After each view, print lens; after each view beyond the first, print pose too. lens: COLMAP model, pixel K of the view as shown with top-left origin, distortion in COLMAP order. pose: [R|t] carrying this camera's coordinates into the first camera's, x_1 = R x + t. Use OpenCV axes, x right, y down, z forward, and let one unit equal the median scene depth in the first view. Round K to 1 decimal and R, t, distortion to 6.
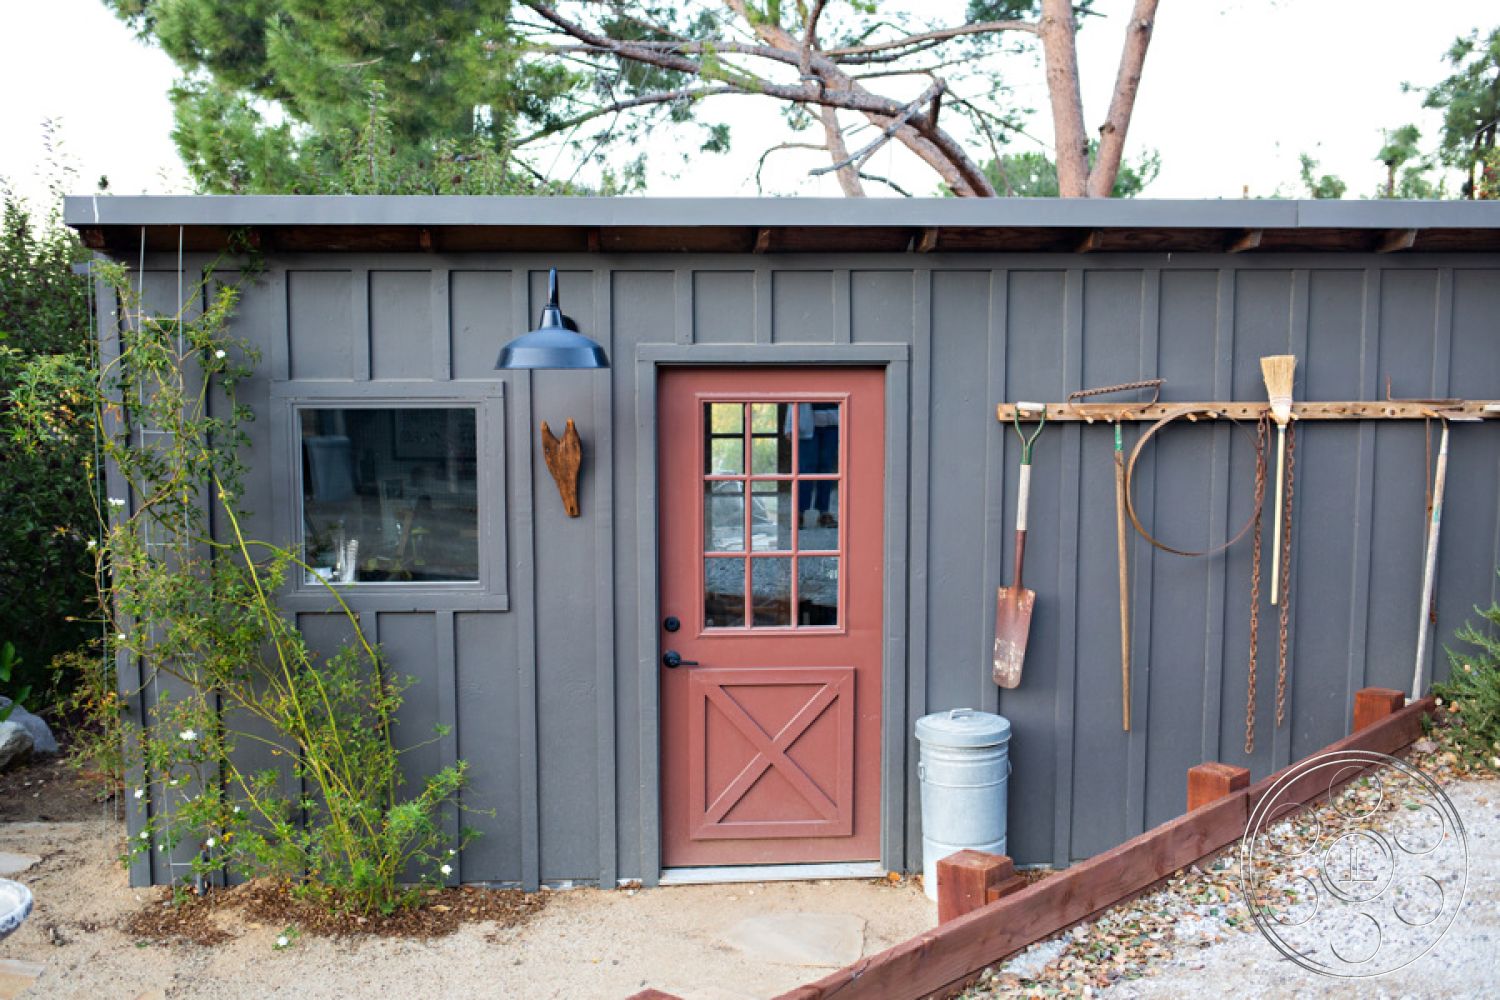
lens RADIAL K [[1424.9, 0, 750.0], [0, 1424.9, 500.0], [0, 0, 1]] dist [-0.051368, 0.034857]
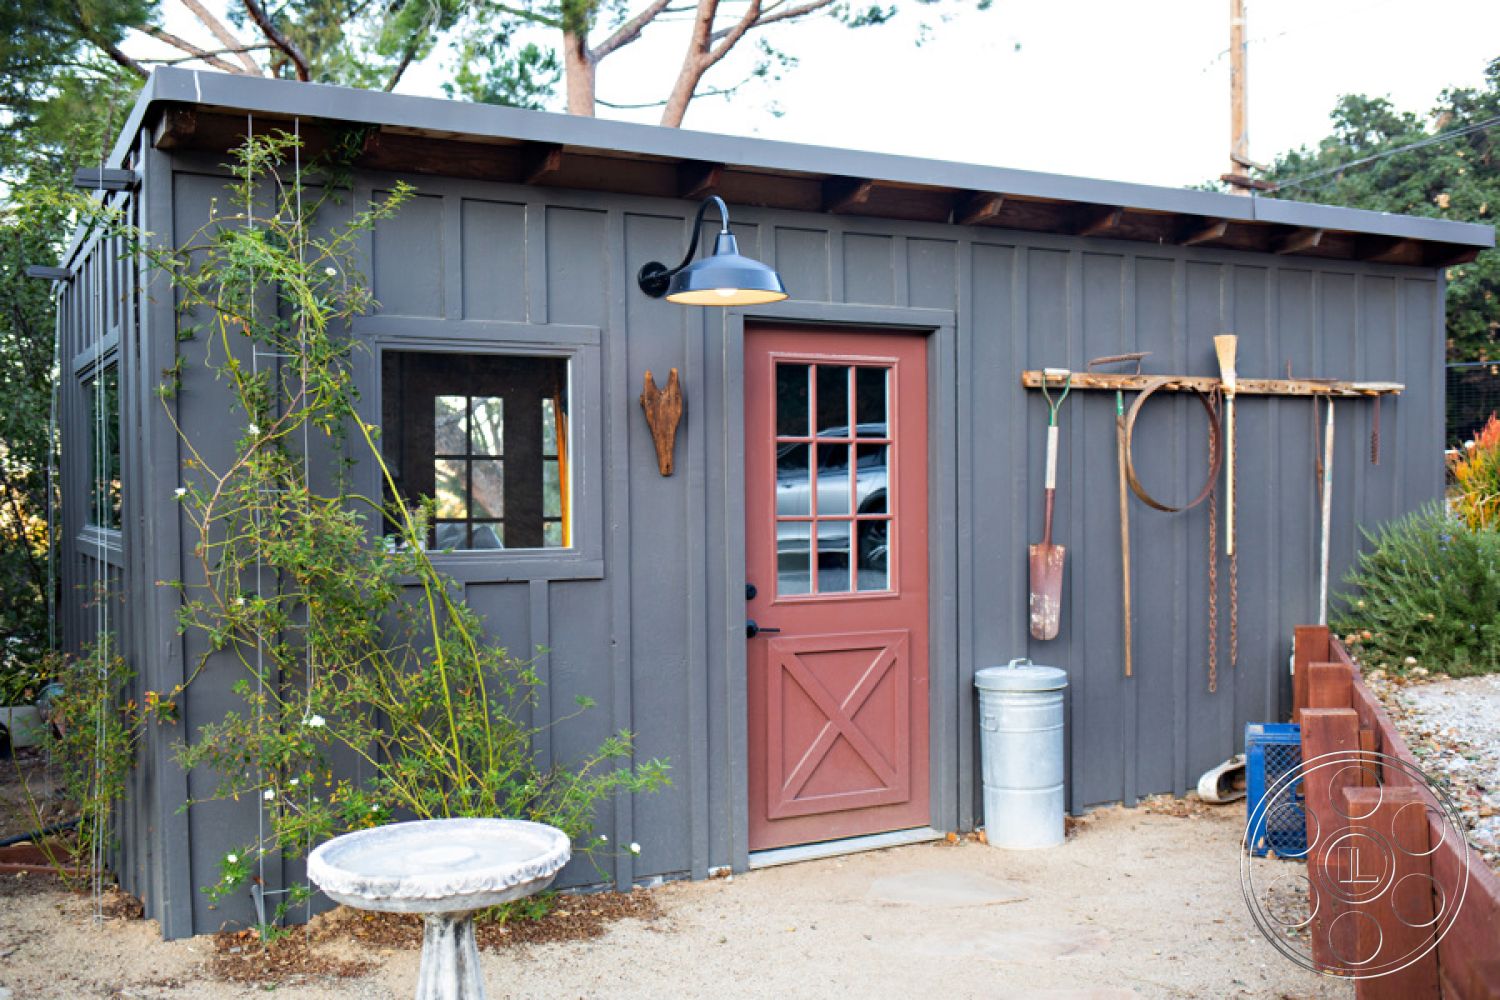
lens RADIAL K [[1424.9, 0, 750.0], [0, 1424.9, 500.0], [0, 0, 1]] dist [-0.051368, 0.034857]
pose [[0.915599, -0.012668, 0.401893, -0.440932], [0.048032, 0.995793, -0.078039, 0.101459], [-0.399213, 0.090757, 0.912355, 0.119674]]
